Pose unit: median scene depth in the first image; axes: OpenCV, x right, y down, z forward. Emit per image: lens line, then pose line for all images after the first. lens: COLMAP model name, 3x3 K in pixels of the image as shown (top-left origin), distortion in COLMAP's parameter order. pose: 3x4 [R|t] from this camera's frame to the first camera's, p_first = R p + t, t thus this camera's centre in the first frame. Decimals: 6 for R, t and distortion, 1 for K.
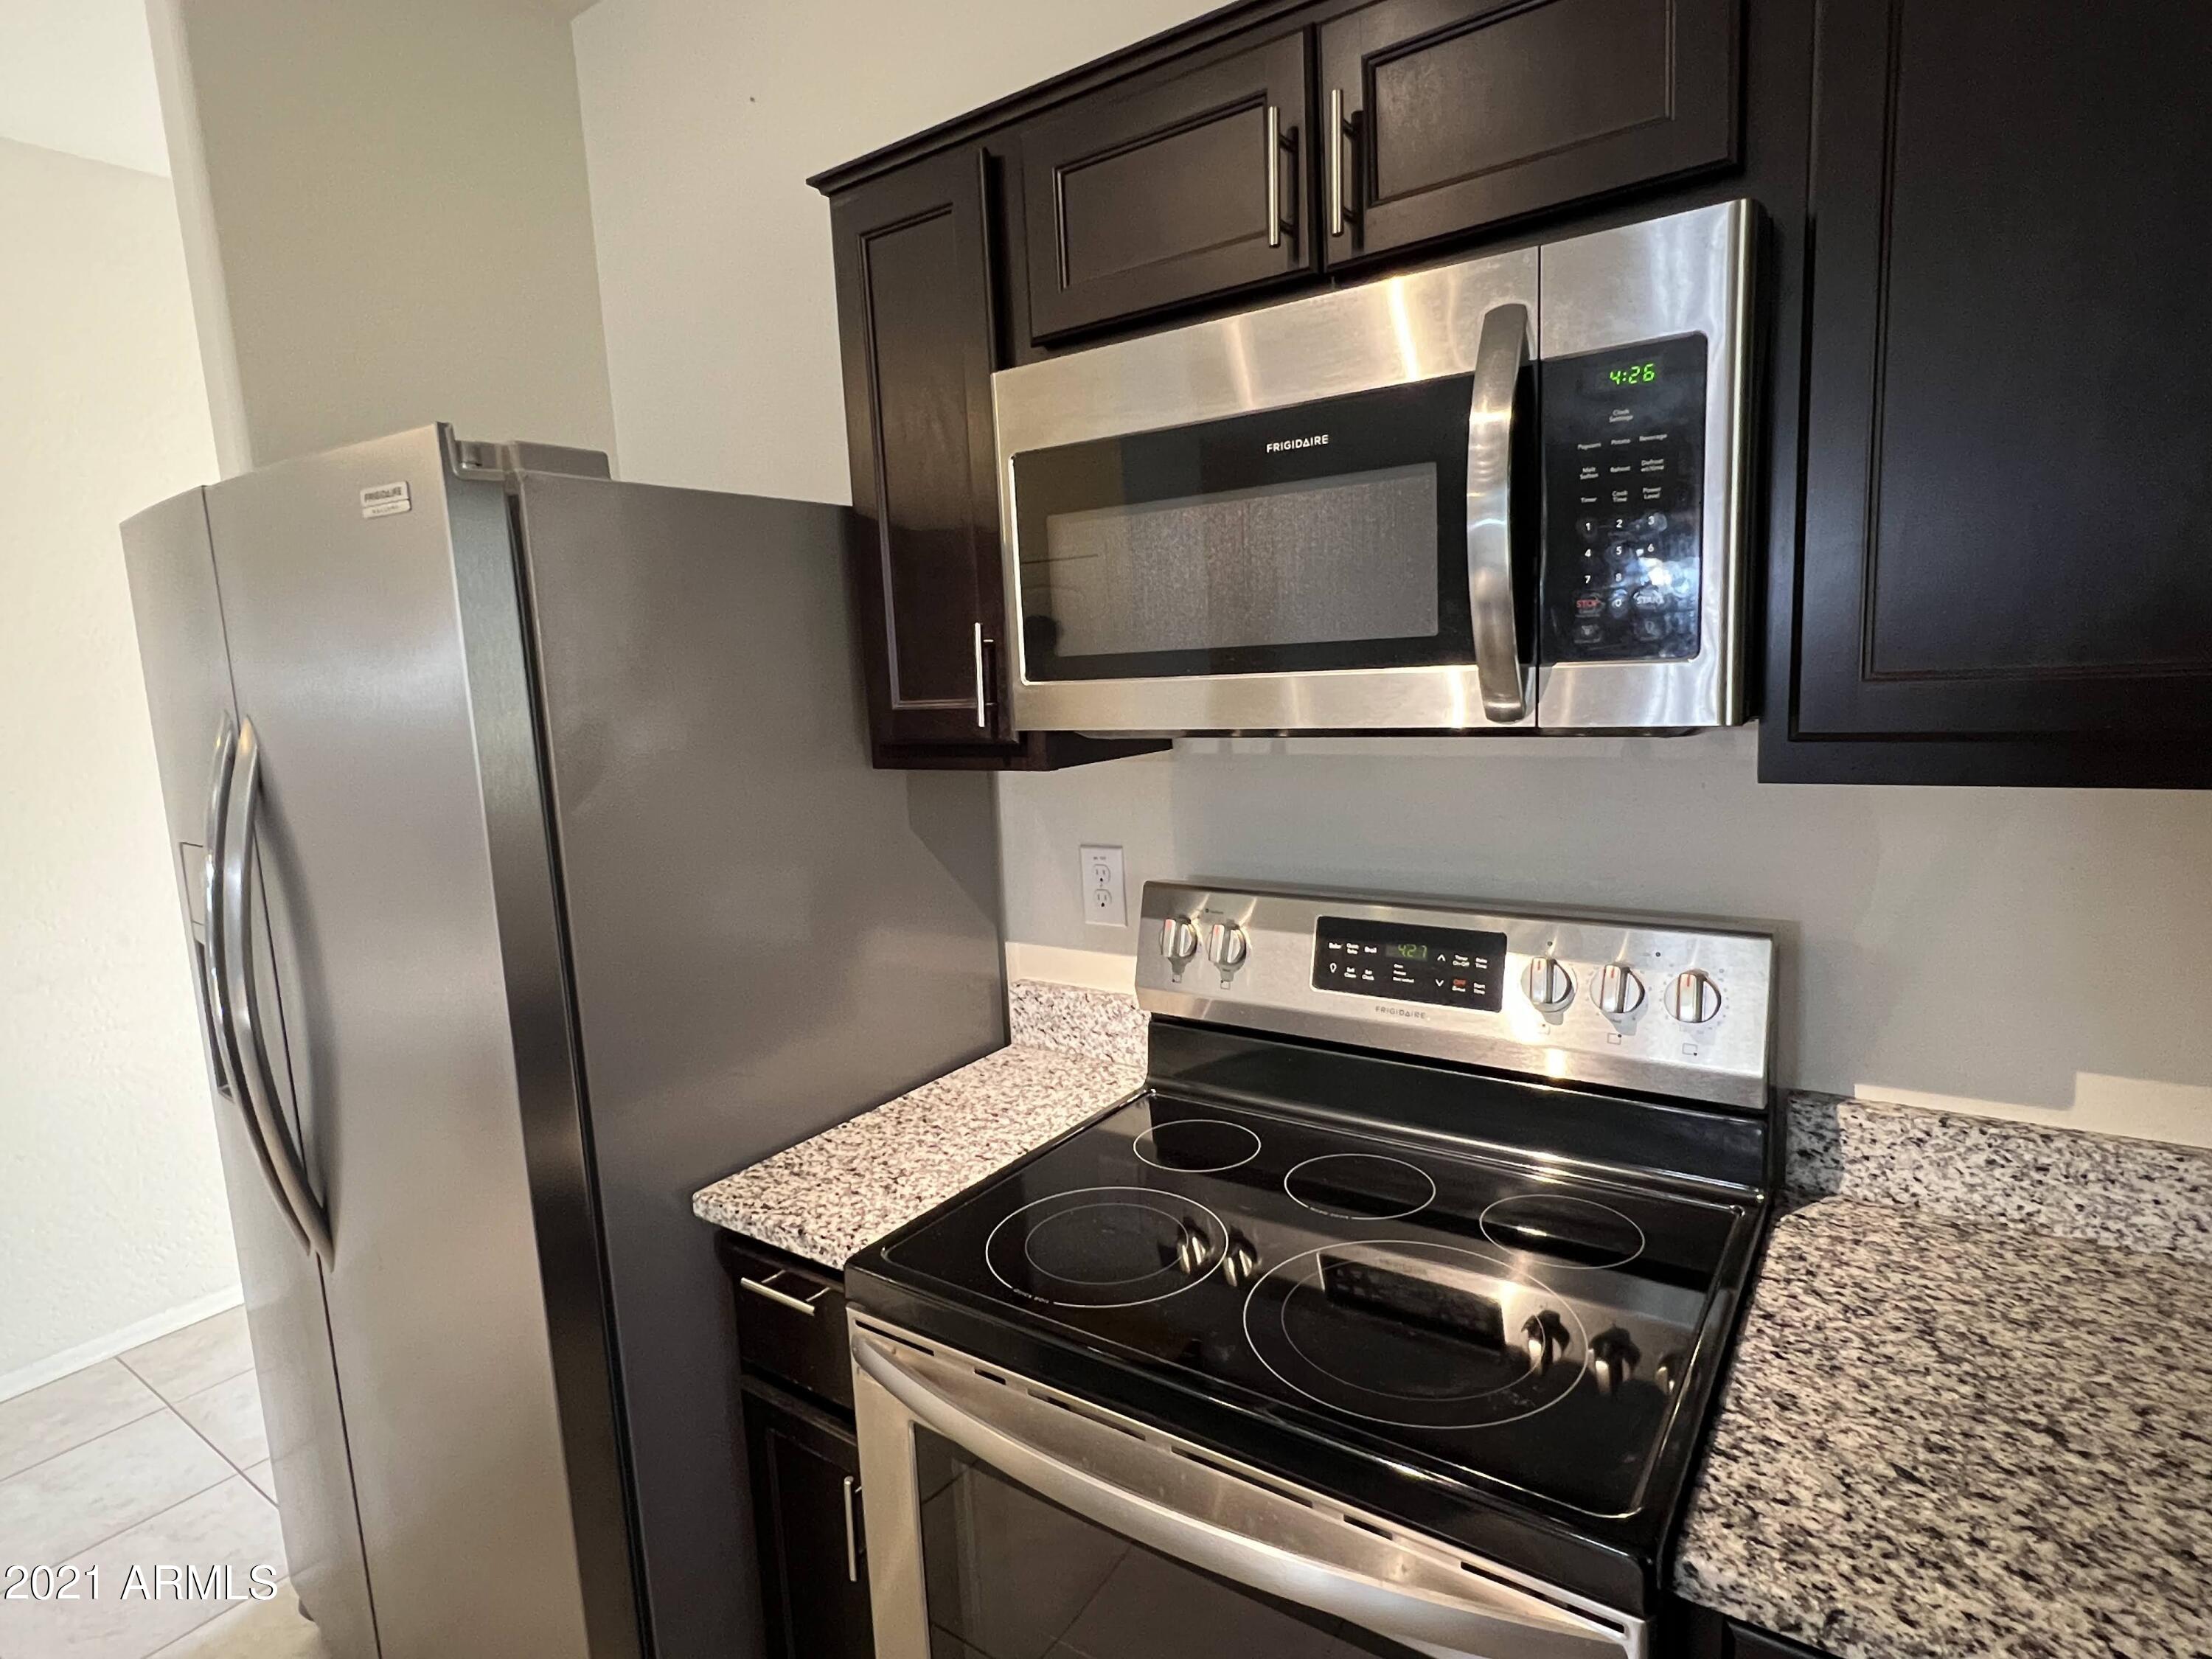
lens RADIAL K [[1167.0, 0, 1106.0], [0, 1167.0, 829.5], [0, 0, 1]] dist [0.003210, 0.000347]
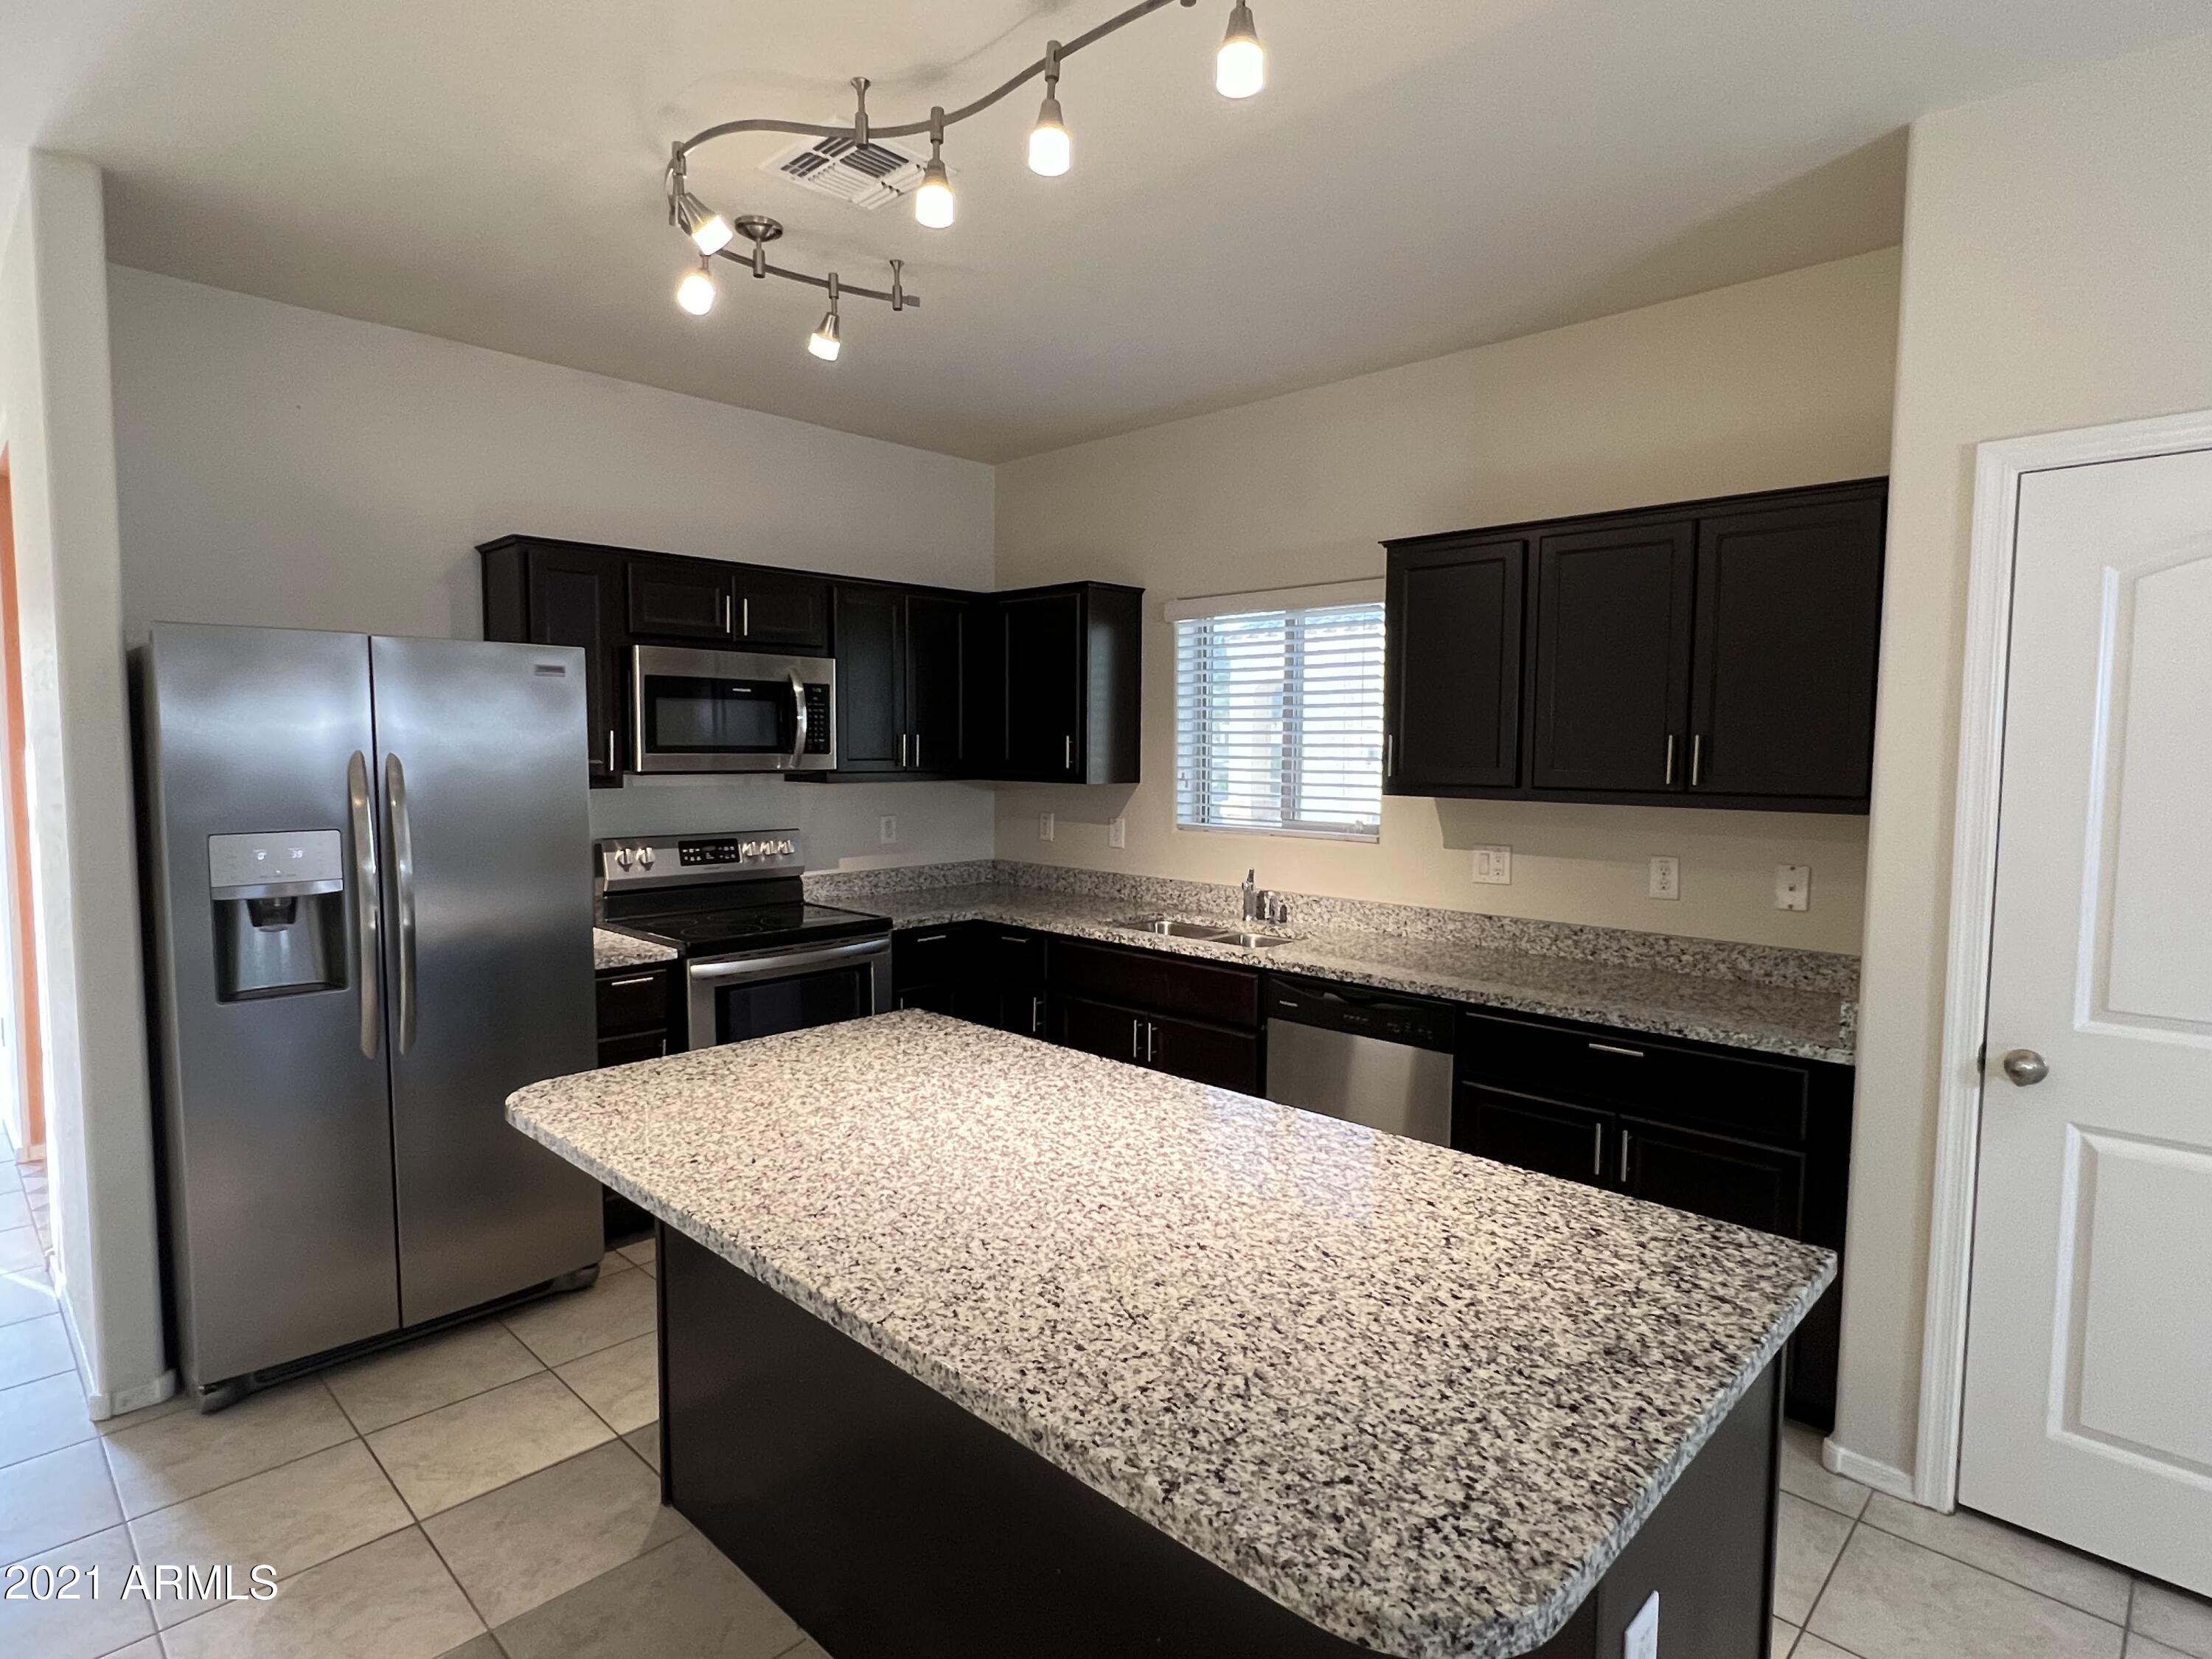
lens RADIAL K [[1167.0, 0, 1106.0], [0, 1167.0, 829.5], [0, 0, 1]] dist [0.003210, 0.000347]
pose [[0.147893, -0.020773, 0.988785, -2.635959], [0.129432, 0.991587, 0.001473, 0.189570], [-0.980497, 0.127763, 0.149338, -0.465701]]
